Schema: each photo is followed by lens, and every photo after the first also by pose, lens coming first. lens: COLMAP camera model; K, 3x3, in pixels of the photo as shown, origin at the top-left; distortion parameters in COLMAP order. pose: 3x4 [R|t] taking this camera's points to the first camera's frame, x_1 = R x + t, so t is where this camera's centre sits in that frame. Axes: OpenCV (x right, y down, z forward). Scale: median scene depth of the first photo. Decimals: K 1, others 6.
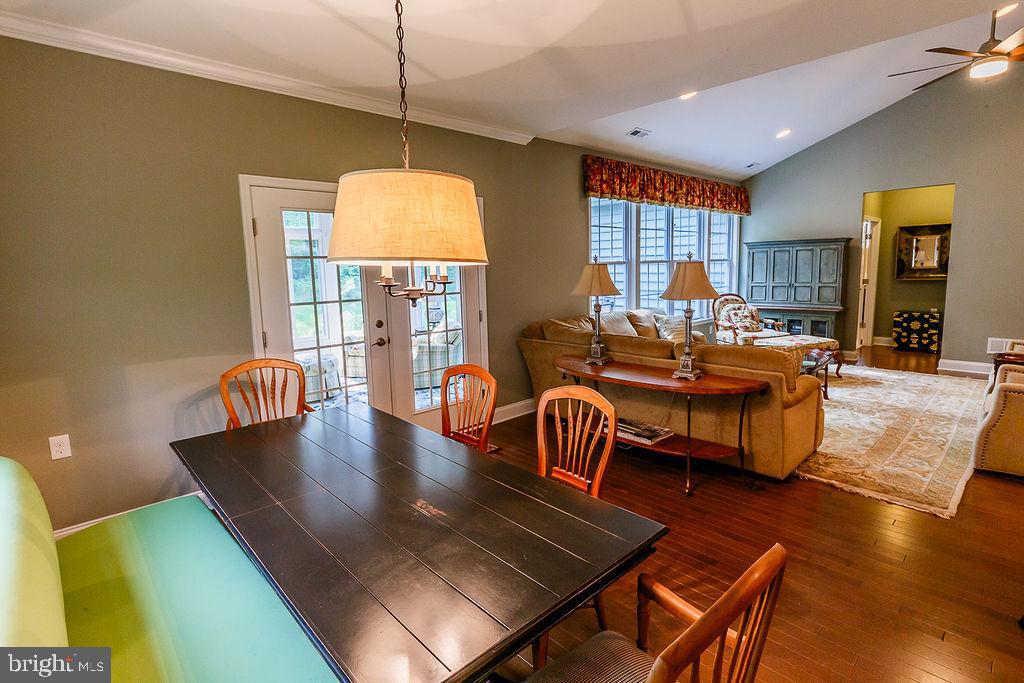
lens RADIAL K [[503.7, 0, 522.4], [0, 503.7, 333.3], [0, 0, 1]] dist [0.012695, -0.014332]
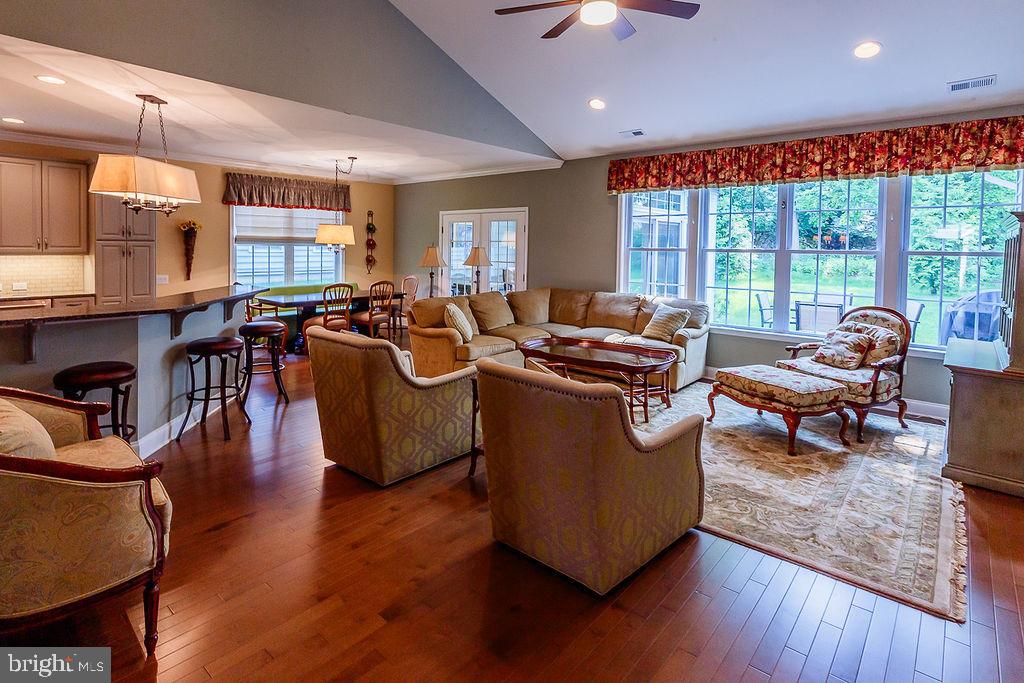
lens RADIAL K [[522.8, 0, 508.9], [0, 522.8, 261.1], [0, 0, 1]] dist [-0.000579, 0.000471]
pose [[0.093318, 0.054251, -0.994157, 1.065135], [-0.149635, 0.987937, 0.039866, -0.098692], [0.984328, 0.145040, 0.100310, 0.515575]]
